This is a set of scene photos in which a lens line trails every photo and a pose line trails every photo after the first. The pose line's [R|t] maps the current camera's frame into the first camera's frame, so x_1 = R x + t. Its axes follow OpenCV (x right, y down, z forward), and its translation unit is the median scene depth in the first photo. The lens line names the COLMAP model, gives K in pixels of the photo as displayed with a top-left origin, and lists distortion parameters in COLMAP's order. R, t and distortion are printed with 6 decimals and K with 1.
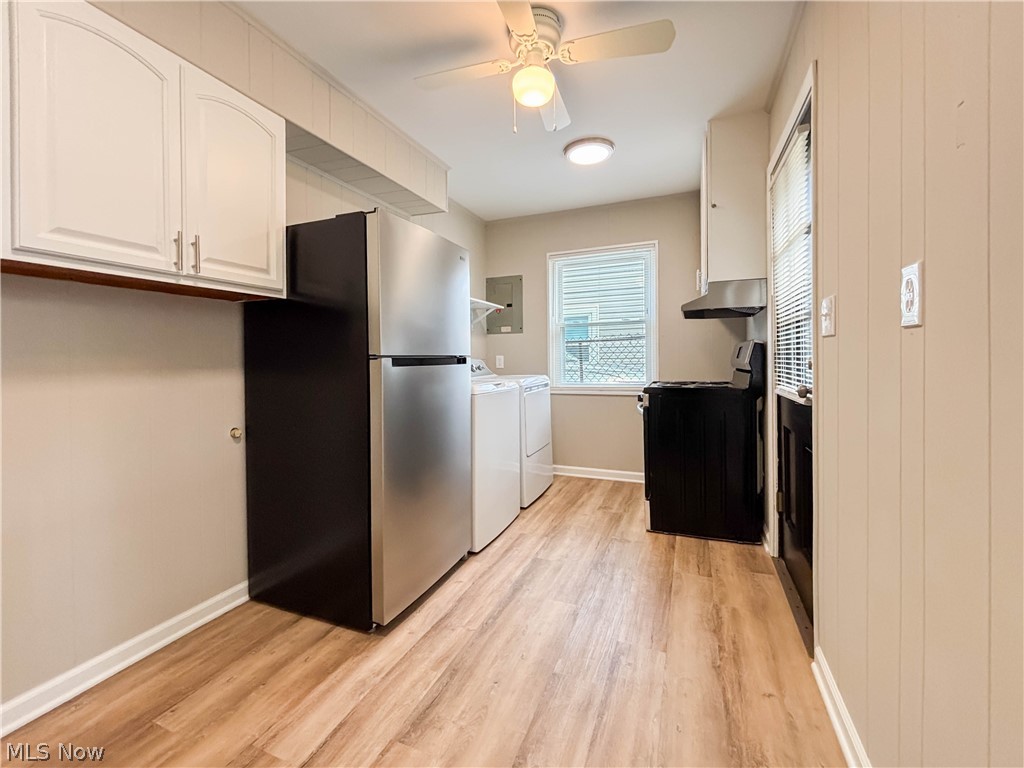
lens RADIAL K [[434.9, 0, 506.6], [0, 434.9, 362.3], [0, 0, 1]] dist [0.001769, -0.000281]
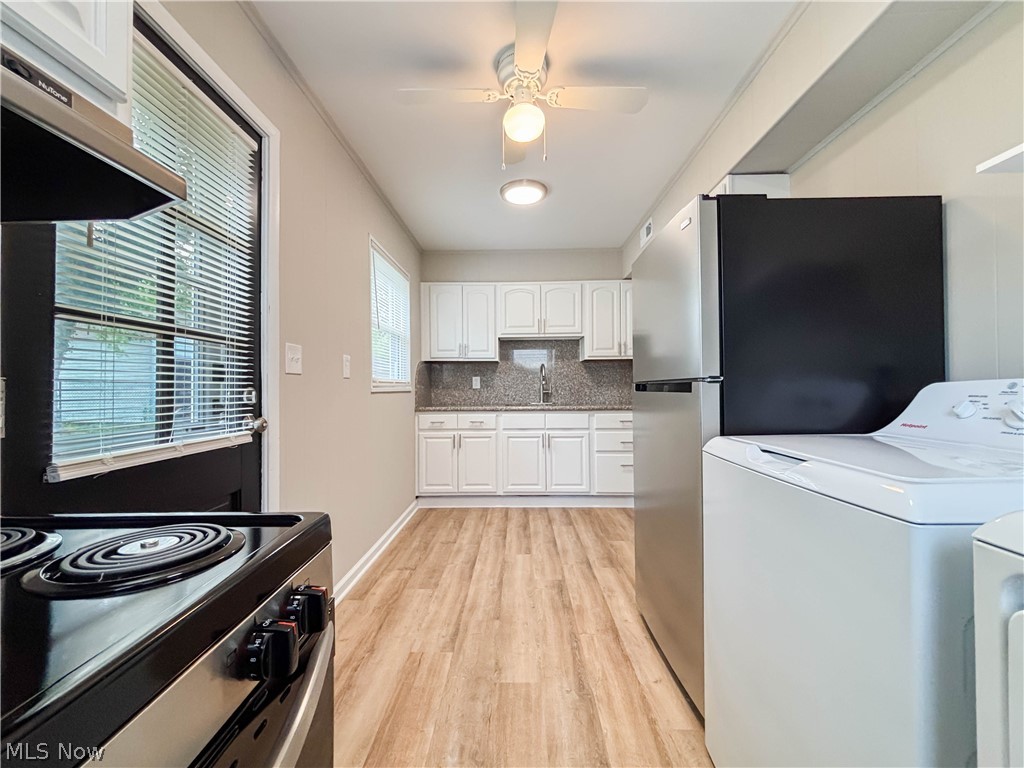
lens RADIAL K [[425.9, 0, 512.0], [0, 425.9, 384.0], [0, 0, 1]] dist [-0.001071, -0.000311]
pose [[-0.925979, 0.012457, -0.377369, 0.391254], [0.011954, 0.999922, 0.003675, -0.016182], [0.377386, -0.001108, -0.926056, 1.563561]]
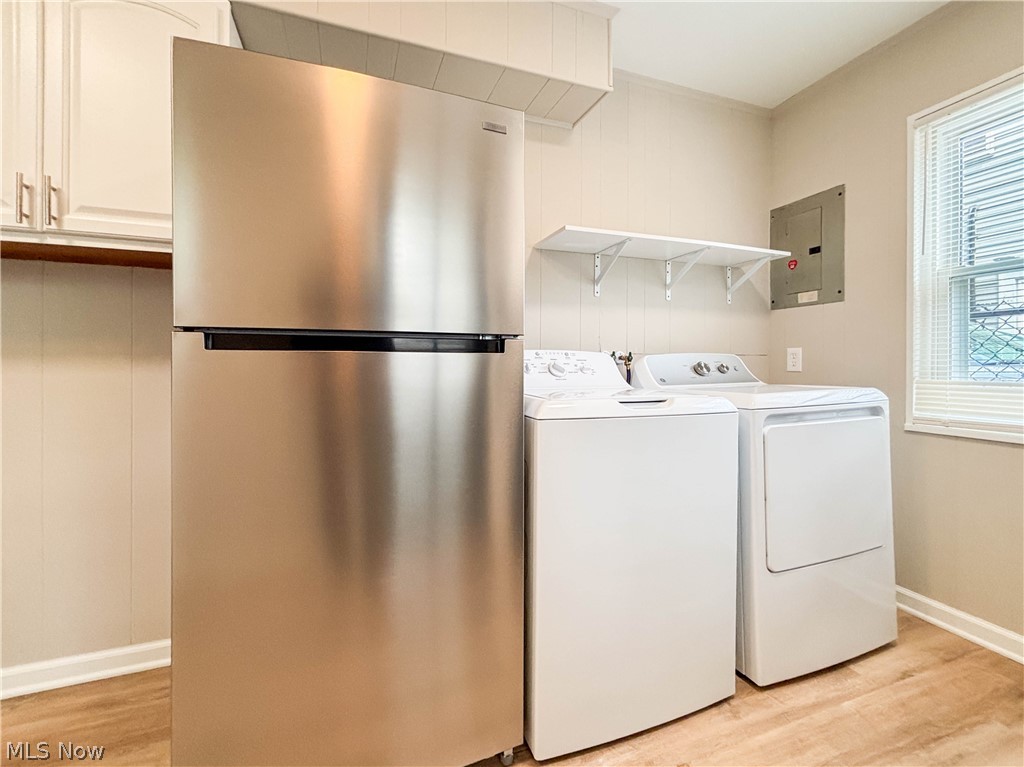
lens RADIAL K [[434.9, 0, 506.6], [0, 434.9, 361.8], [0, 0, 1]] dist [0.001769, -0.000281]
pose [[0.677239, 0.010616, -0.735687, 0.274689], [-0.015579, 0.999879, 0.000087, 0.014959], [0.735598, 0.011403, 0.677322, 0.739316]]
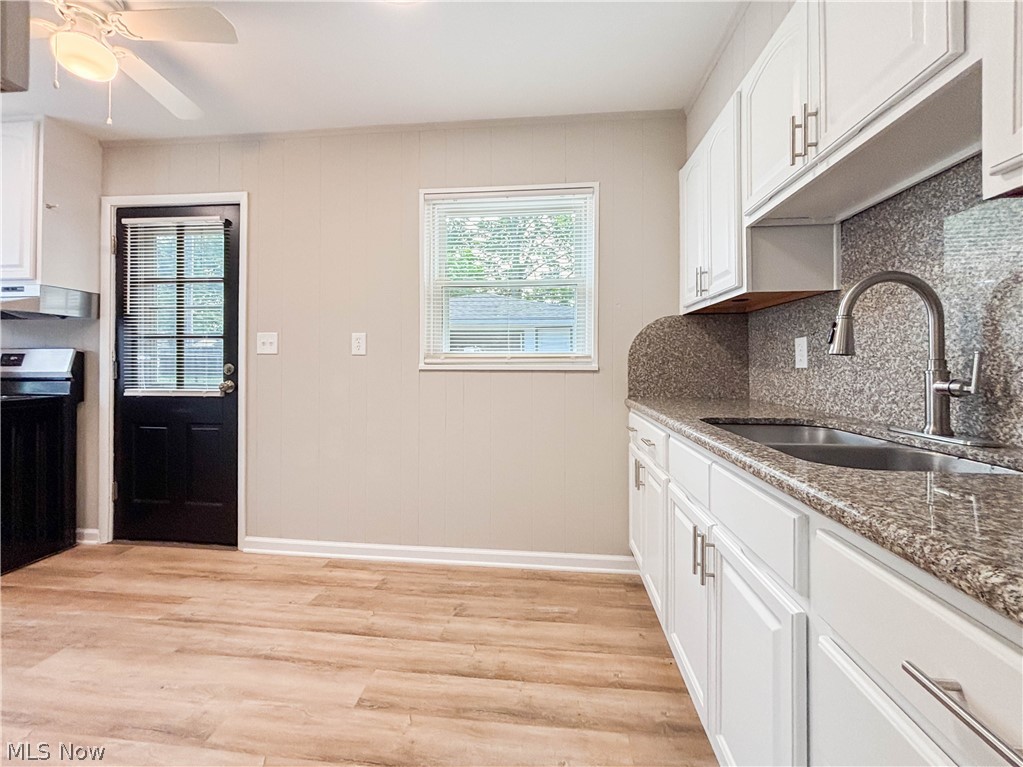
lens RADIAL K [[429.7, 0, 509.5], [0, 429.7, 359.0], [0, 0, 1]] dist [0.000707, 0.000569]
pose [[-0.292060, 0.020717, 0.956176, -0.830818], [0.010411, 0.999775, -0.018481, 0.002752], [-0.956343, 0.004557, -0.292210, 0.353151]]
